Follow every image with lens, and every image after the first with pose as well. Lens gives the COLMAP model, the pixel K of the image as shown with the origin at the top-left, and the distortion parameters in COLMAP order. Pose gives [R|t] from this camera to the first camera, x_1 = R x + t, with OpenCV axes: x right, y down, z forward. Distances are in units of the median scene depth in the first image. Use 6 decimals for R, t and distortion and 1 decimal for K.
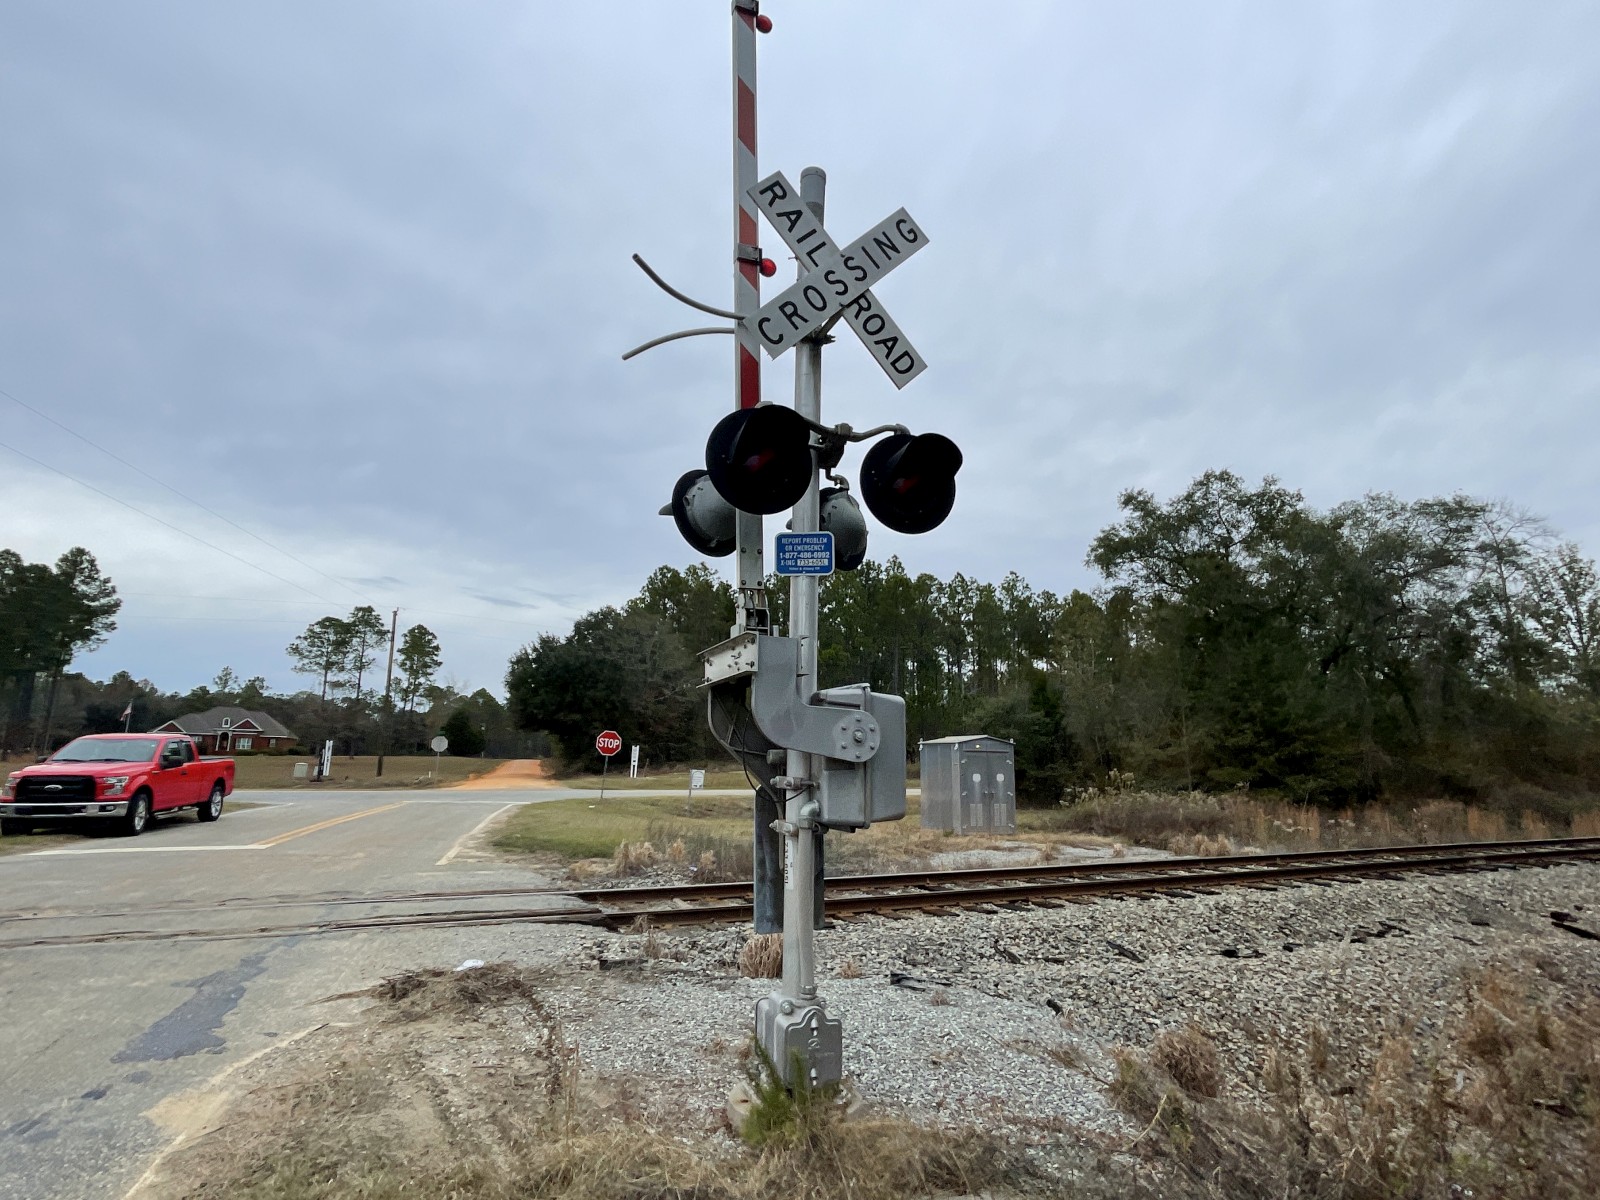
lens RADIAL K [[819.9, 0, 801.3], [0, 819.9, 601.0], [0, 0, 1]] dist [-0.005066, -0.000103]
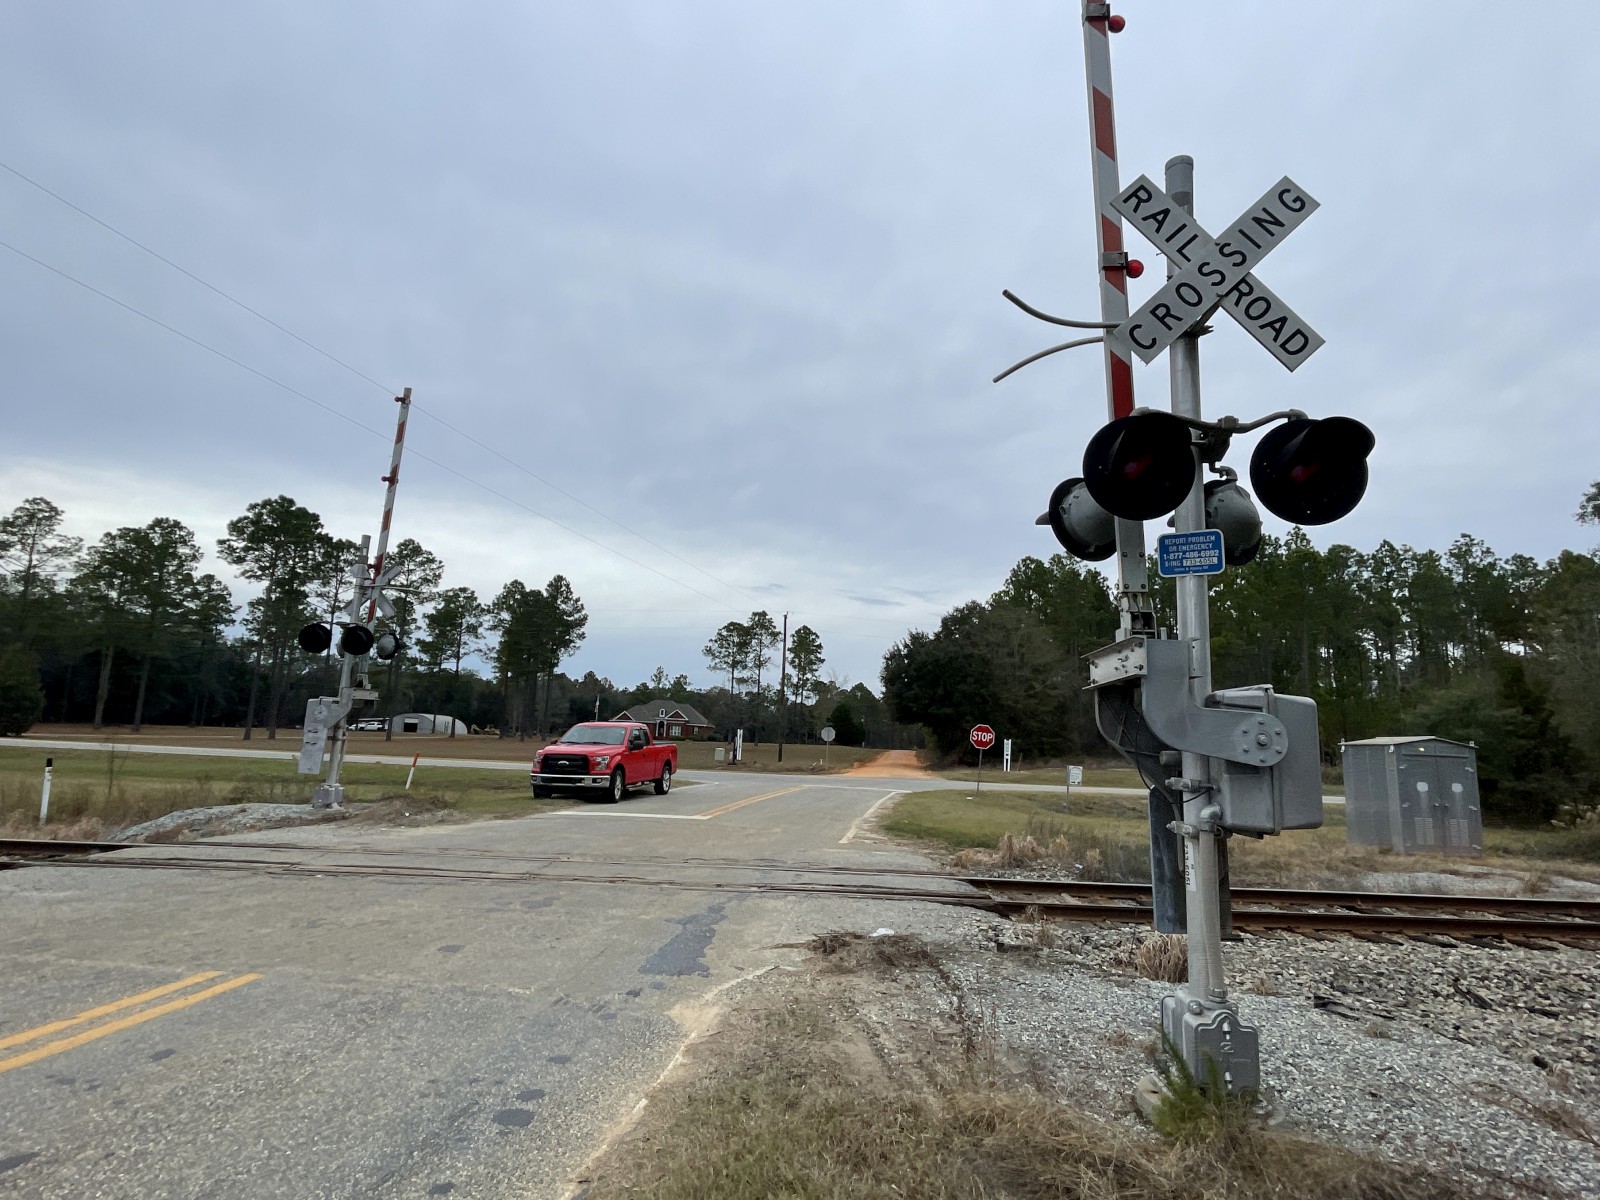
lens RADIAL K [[819.9, 0, 811.7], [0, 819.9, 602.1], [0, 0, 1]] dist [-0.005066, -0.000103]
pose [[0.910037, -0.047479, -0.411799, -0.000868], [0.051389, 0.998677, -0.001579, -0.002334], [0.411330, -0.019725, 0.911273, -0.009724]]
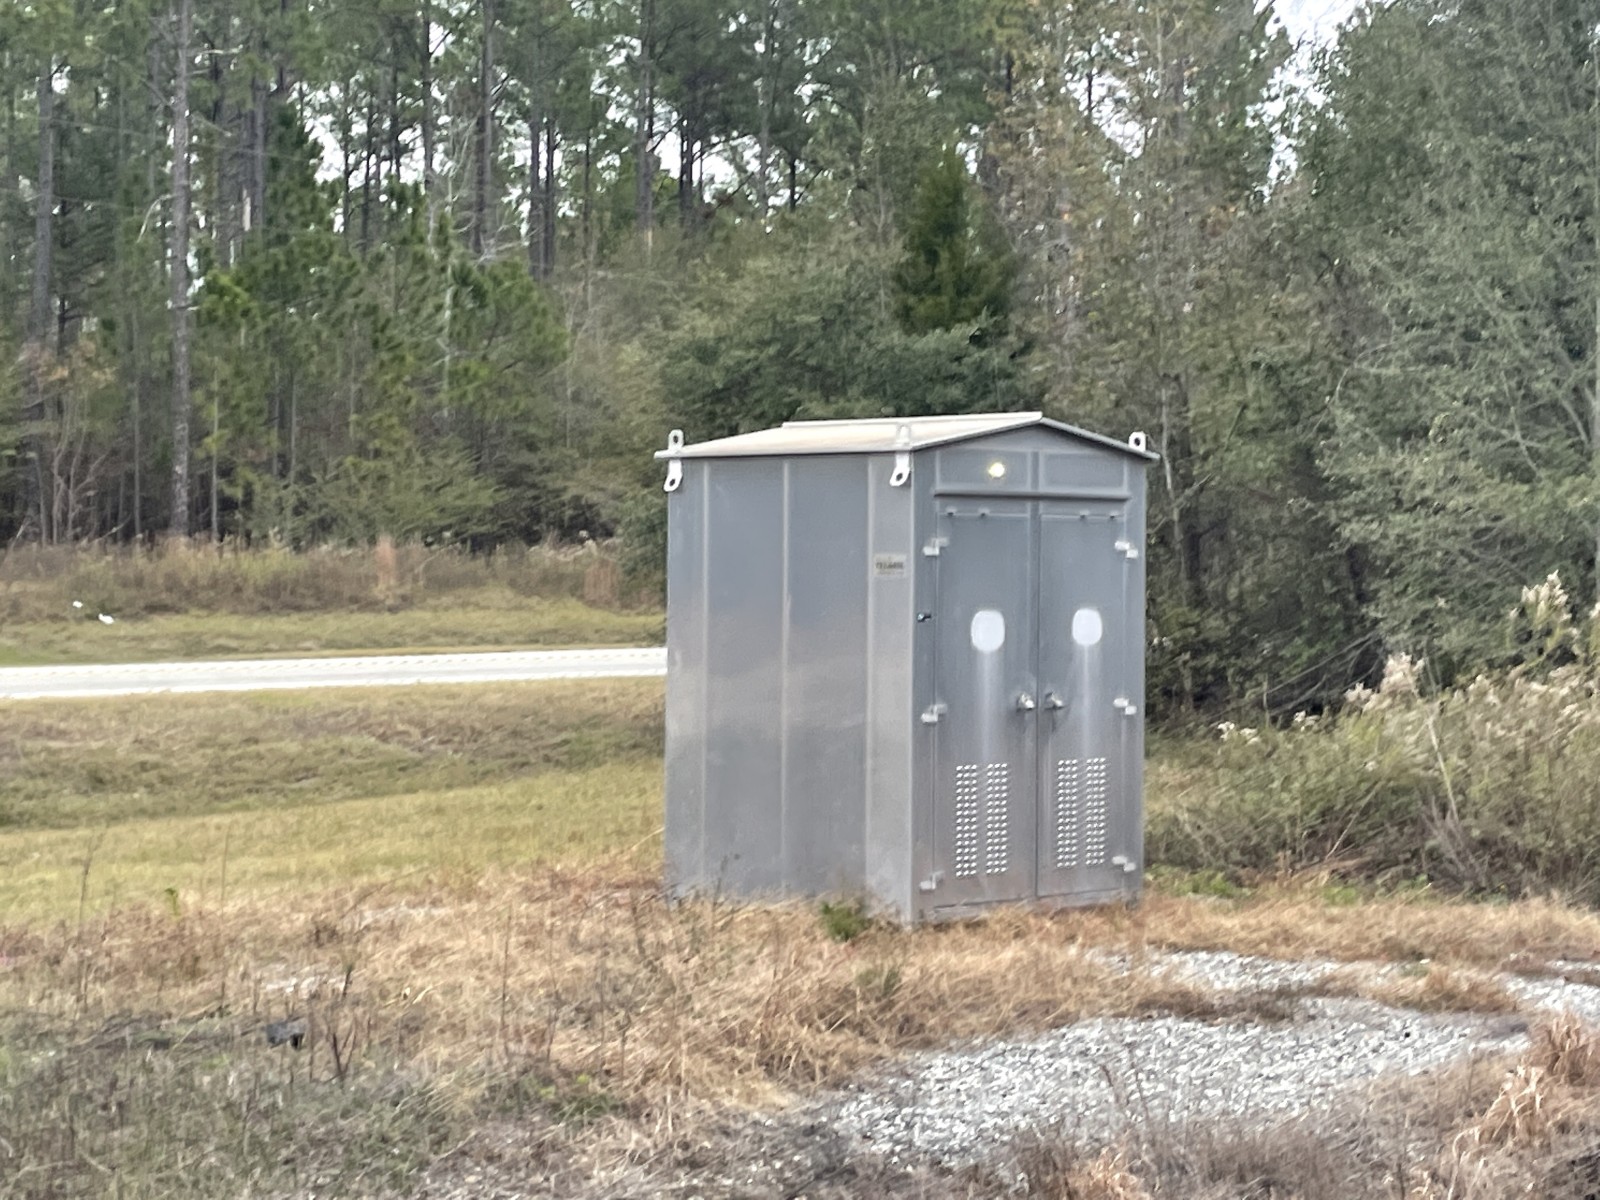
lens RADIAL K [[3251.6, 0, 799.0], [0, 3251.6, 594.8], [0, 0, 1]] dist [0.140694, 0.000000]
pose [[0.947672, -0.012501, 0.319002, -0.045989], [-0.054710, 0.978092, 0.200857, 0.035746], [-0.314524, -0.207799, 0.926226, 0.194602]]
